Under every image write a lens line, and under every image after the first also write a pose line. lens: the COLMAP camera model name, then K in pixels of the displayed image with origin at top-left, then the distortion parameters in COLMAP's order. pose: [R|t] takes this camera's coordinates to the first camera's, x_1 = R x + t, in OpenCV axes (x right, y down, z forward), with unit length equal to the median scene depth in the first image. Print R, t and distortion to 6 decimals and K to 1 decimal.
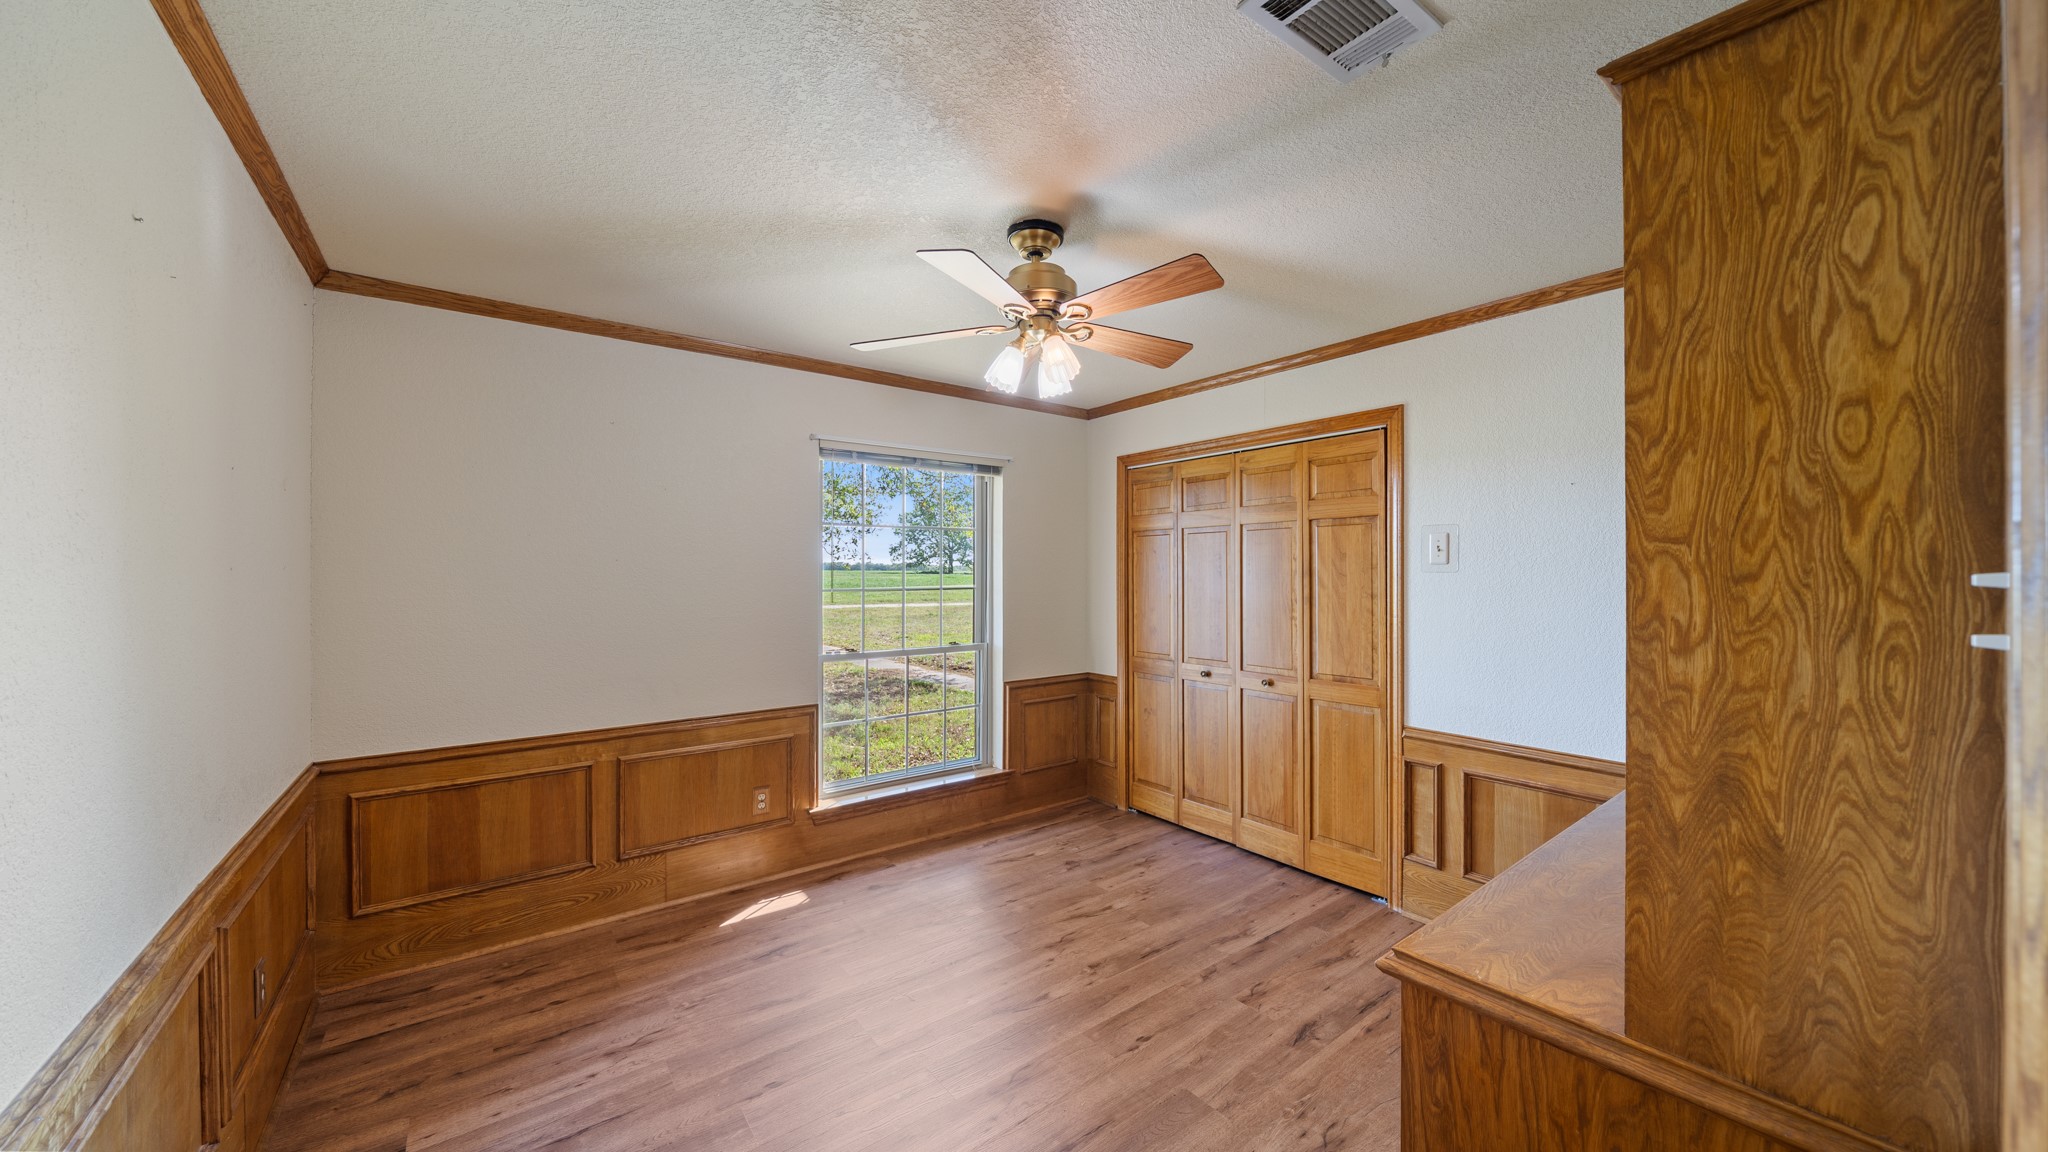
lens RADIAL K [[706.2, 0, 1020.6], [0, 706.2, 573.0], [0, 0, 1]] dist [-0.003003, 0.000301]
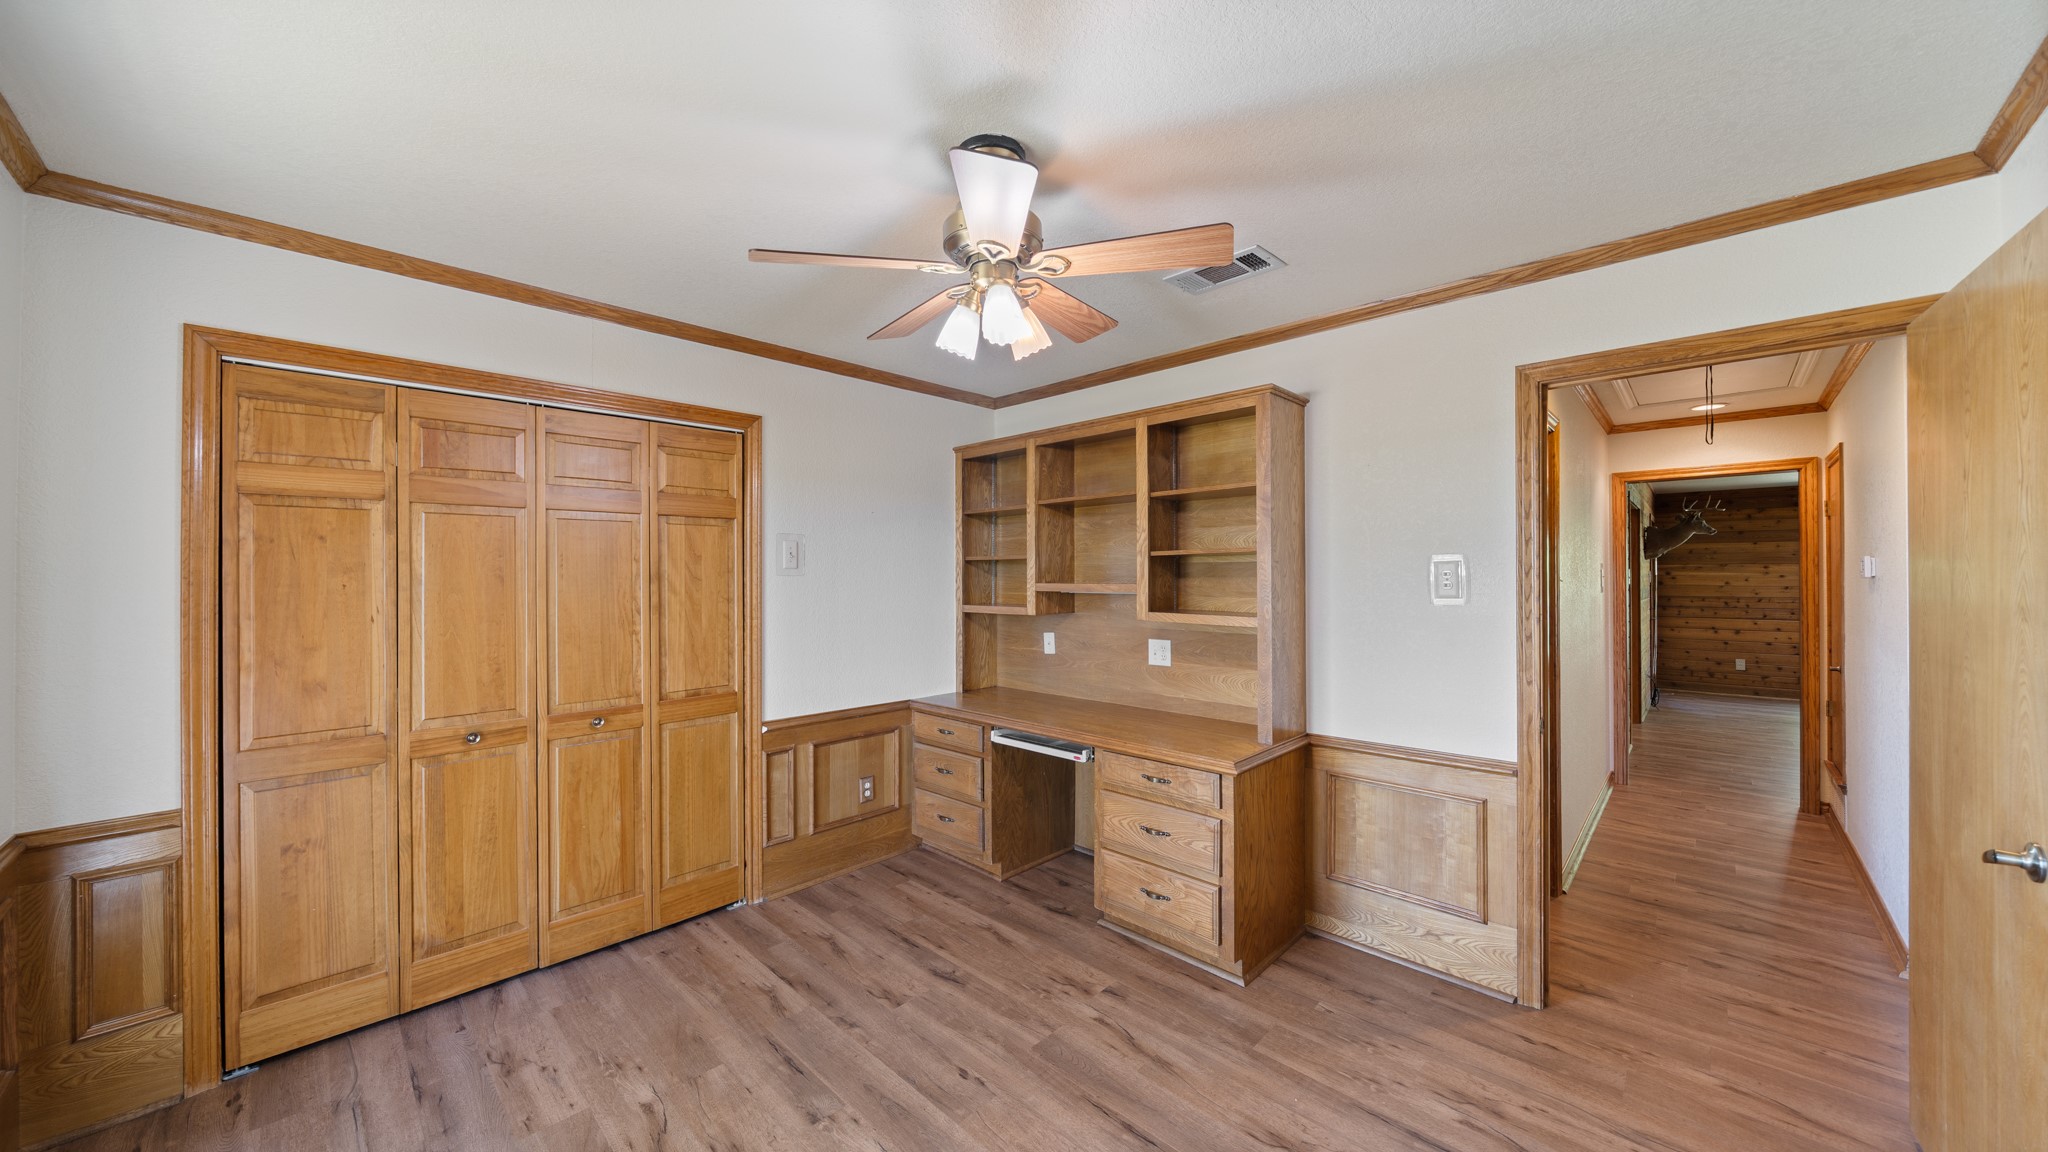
lens RADIAL K [[706.2, 0, 1026.8], [0, 706.2, 574.7], [0, 0, 1]] dist [-0.003003, 0.000301]
pose [[-0.139681, 0.000103, 0.990197, -0.529850], [0.004702, 0.999989, 0.000560, -0.001434], [-0.990185, 0.004734, -0.139680, 0.723571]]
